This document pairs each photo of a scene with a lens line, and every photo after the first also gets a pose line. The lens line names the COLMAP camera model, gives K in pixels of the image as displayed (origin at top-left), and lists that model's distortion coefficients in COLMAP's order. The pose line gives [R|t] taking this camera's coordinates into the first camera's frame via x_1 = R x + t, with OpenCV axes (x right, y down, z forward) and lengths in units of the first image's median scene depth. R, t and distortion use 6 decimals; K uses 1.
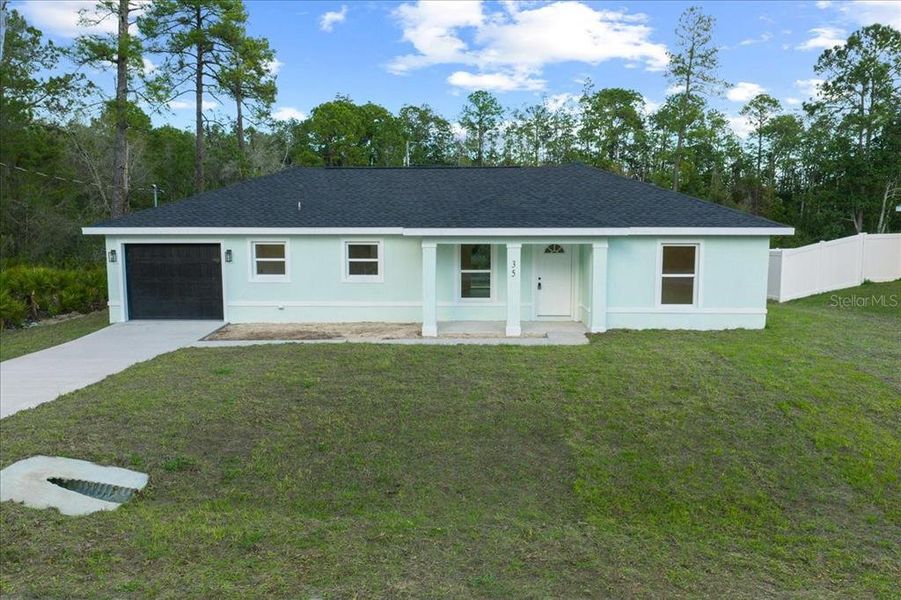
lens RADIAL K [[752.3, 0, 450.5], [0, 752.3, 300.0], [0, 0, 1]] dist [0.011884, -0.005402]
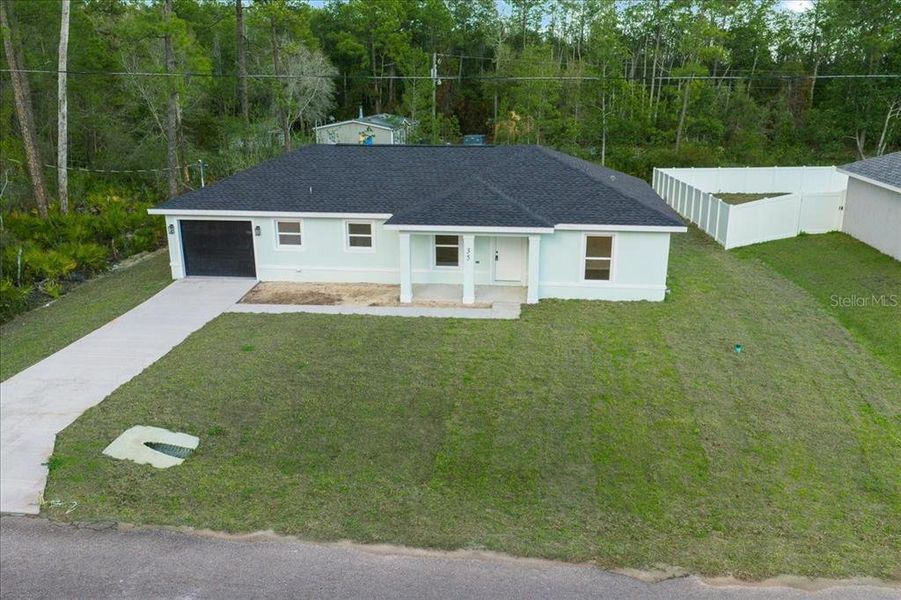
lens RADIAL K [[752.3, 0, 450.5], [0, 752.3, 300.0], [0, 0, 1]] dist [0.011884, -0.005402]
pose [[0.997143, 0.020626, -0.072664, 0.134469], [-0.006865, 0.982761, 0.184753, -0.184001], [0.075222, -0.183726, 0.980095, -0.272018]]
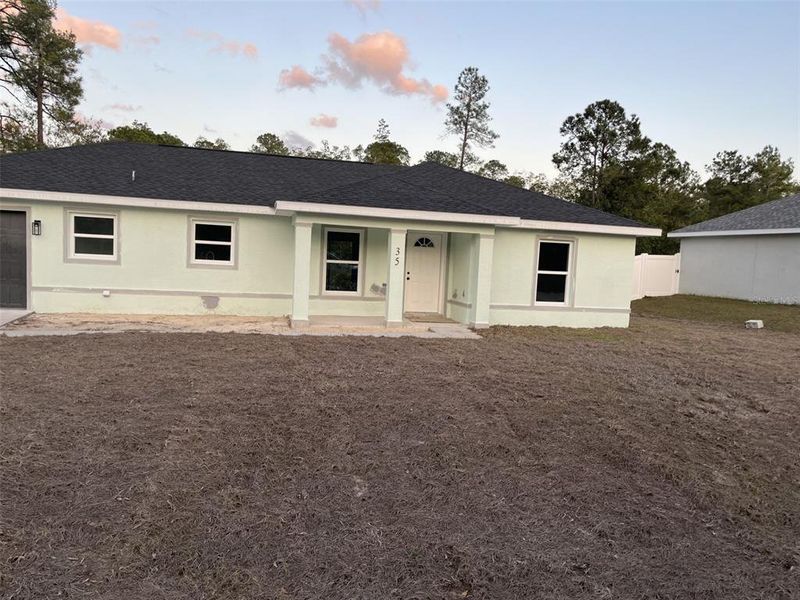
lens RADIAL K [[612.9, 0, 405.1], [0, 612.9, 300.7], [0, 0, 1]] dist [0.064541, -0.078023]
pose [[0.960162, 0.029322, 0.277900, -0.099578], [-0.020752, 0.999216, -0.033730, 0.033390], [-0.278671, 0.026619, 0.960018, 0.257696]]
